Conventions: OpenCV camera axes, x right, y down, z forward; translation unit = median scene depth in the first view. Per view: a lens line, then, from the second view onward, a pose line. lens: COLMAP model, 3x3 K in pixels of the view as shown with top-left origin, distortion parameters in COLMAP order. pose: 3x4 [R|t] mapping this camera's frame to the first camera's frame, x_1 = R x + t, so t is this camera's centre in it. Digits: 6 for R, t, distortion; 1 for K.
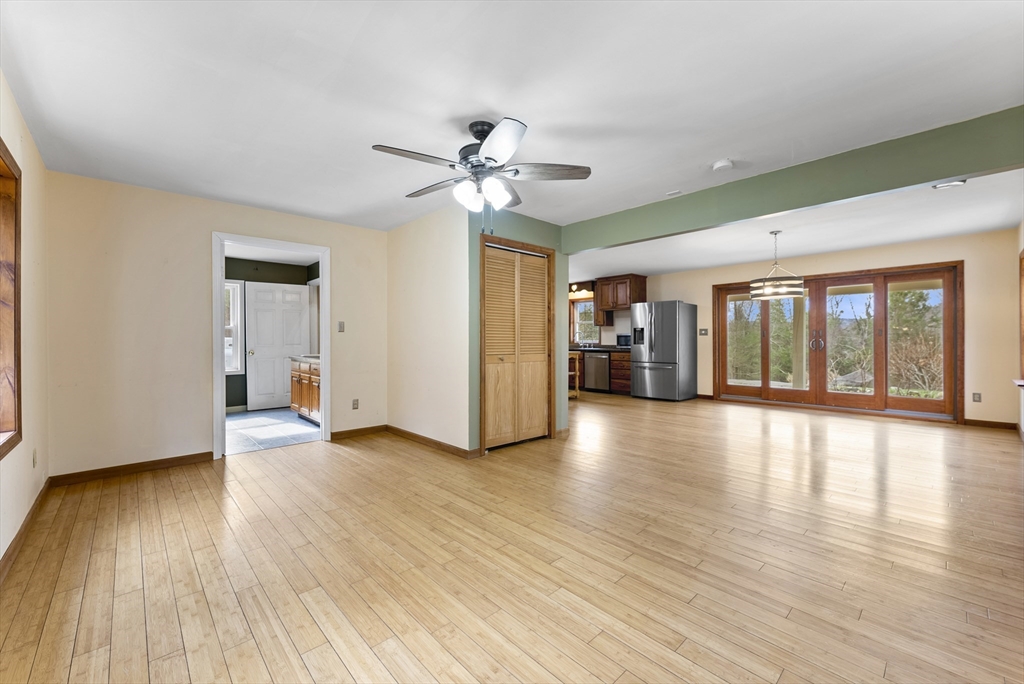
lens RADIAL K [[412.6, 0, 513.7], [0, 412.6, 338.9], [0, 0, 1]] dist [0.001171, 0.000278]
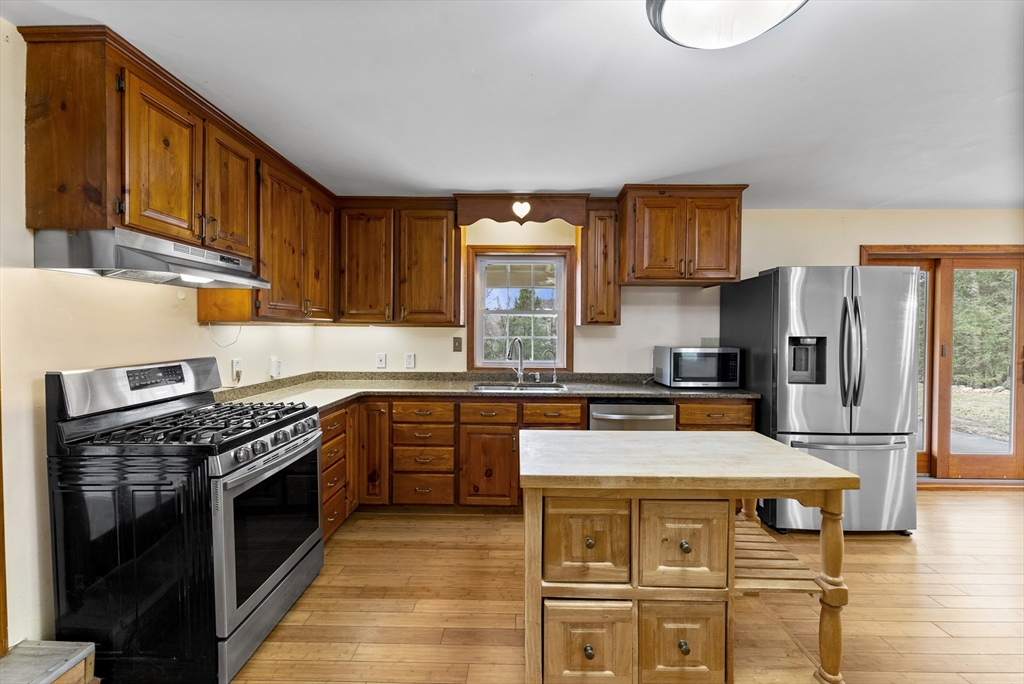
lens RADIAL K [[408.3, 0, 511.6], [0, 408.3, 341.5], [0, 0, 1]] dist [0.000826, 0.000124]
pose [[0.695800, -0.012299, 0.718130, -0.178347], [-0.009530, 0.999607, 0.026353, -0.043226], [-0.718173, -0.025180, 0.695409, 1.370794]]
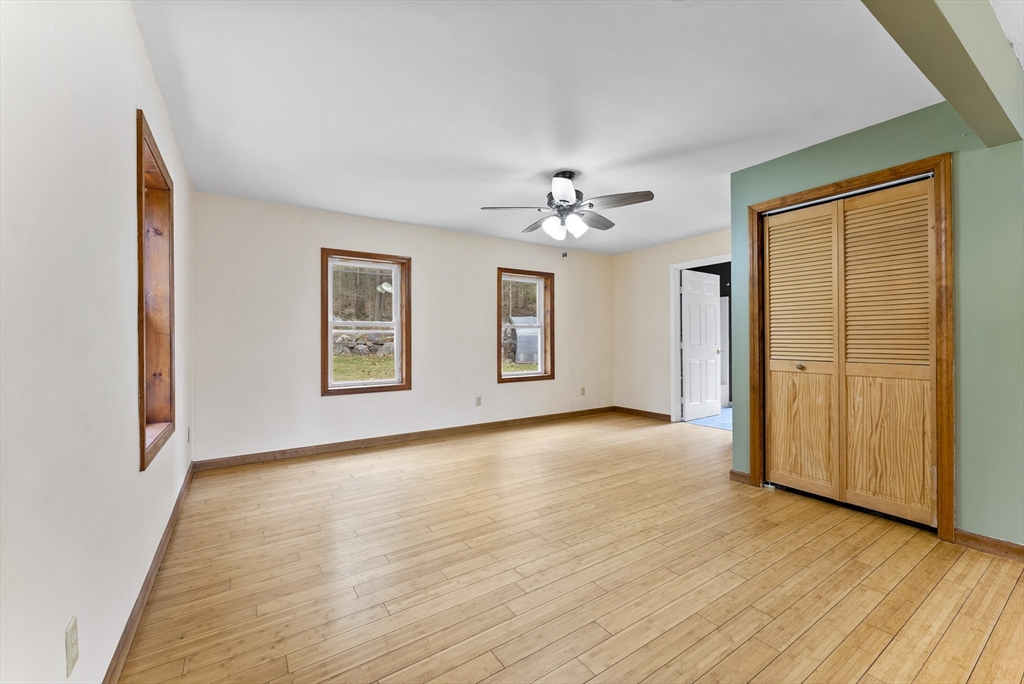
lens RADIAL K [[412.5, 0, 512.2], [0, 412.5, 341.1], [0, 0, 1]] dist [0.000471, -0.000363]
pose [[-0.169082, 0.005756, -0.985585, 0.580693], [0.006428, 0.999968, 0.004738, -0.000959], [0.985581, -0.005534, -0.169114, 0.503133]]
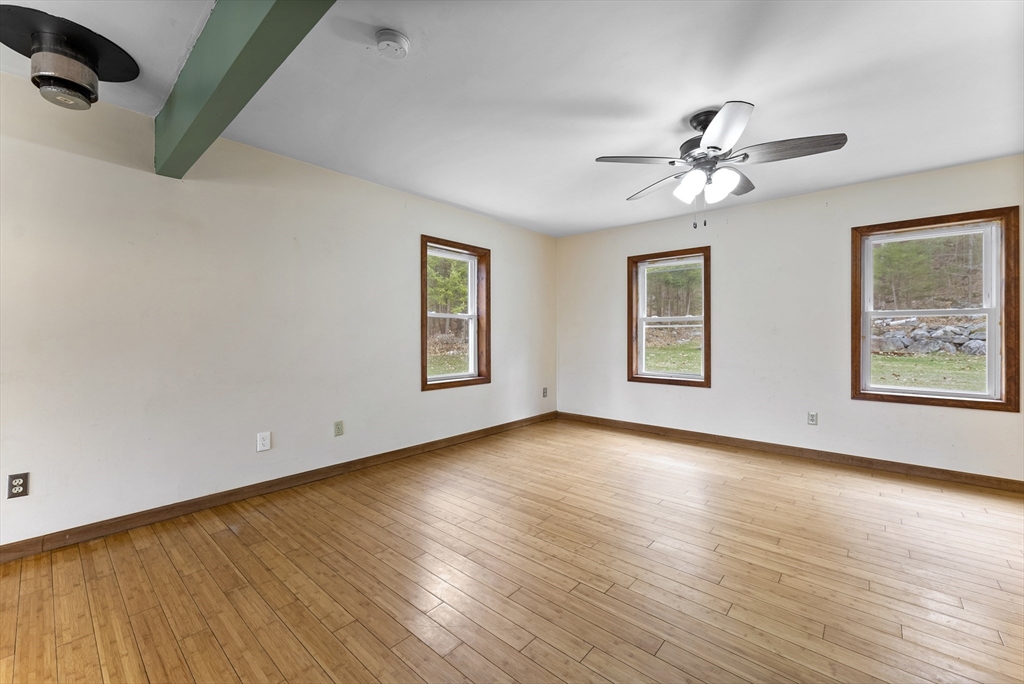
lens RADIAL K [[412.9, 0, 512.9], [0, 412.9, 334.5], [0, 0, 1]] dist [-0.000058, -0.000327]
pose [[-0.995349, 0.002539, -0.096298, 0.223157], [0.002654, 0.999996, -0.001075, -0.000763], [0.096295, -0.001326, -0.995352, 0.916700]]
